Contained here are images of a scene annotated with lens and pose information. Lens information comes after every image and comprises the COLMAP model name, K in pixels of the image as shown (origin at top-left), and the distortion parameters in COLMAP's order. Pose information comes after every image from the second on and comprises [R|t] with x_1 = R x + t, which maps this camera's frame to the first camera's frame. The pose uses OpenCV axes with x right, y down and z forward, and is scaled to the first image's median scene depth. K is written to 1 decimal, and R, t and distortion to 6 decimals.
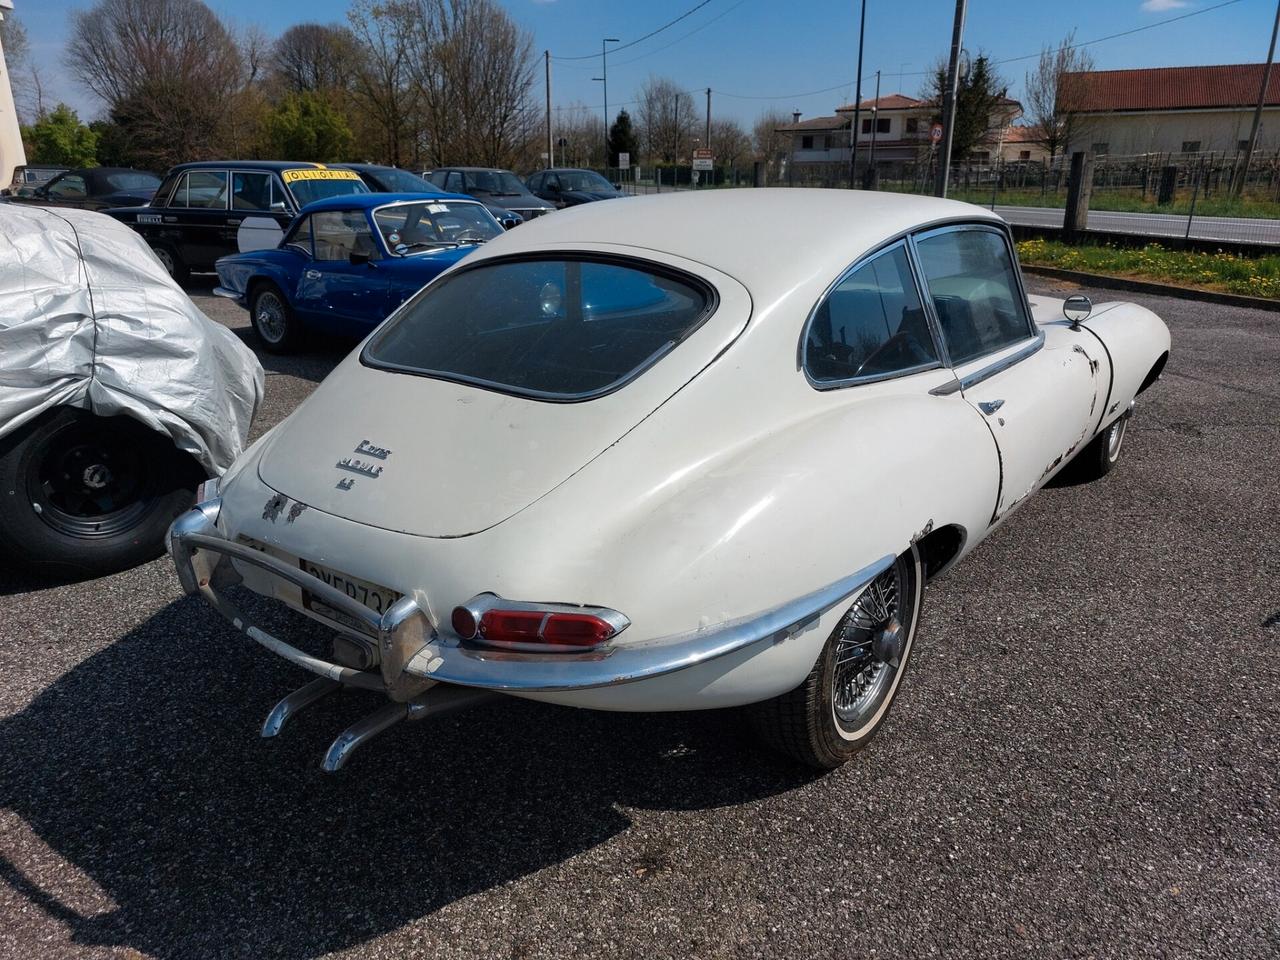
lens RADIAL K [[980.1, 0, 640.0], [0, 980.1, 480.0], [0, 0, 1]] dist [0.017602, -0.016090]
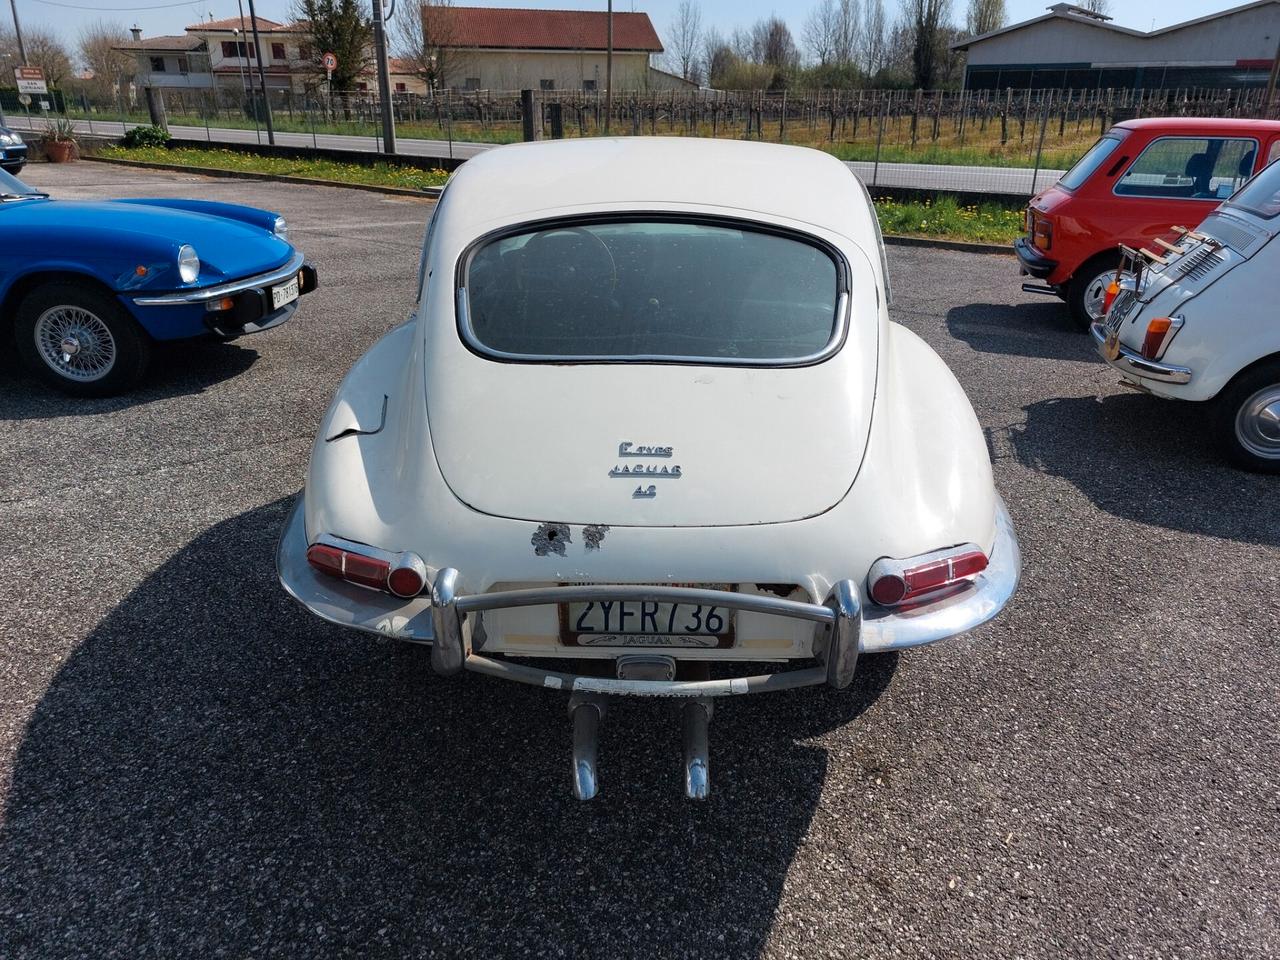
lens RADIAL K [[1008.2, 0, 575.8], [0, 1008.2, 483.2], [0, 0, 1]] dist [0.026422, -0.008529]
pose [[0.784639, -0.207391, 0.584235, -0.178909], [0.170769, 0.978231, 0.117905, -0.024863], [-0.595969, 0.007256, 0.802975, 0.060437]]
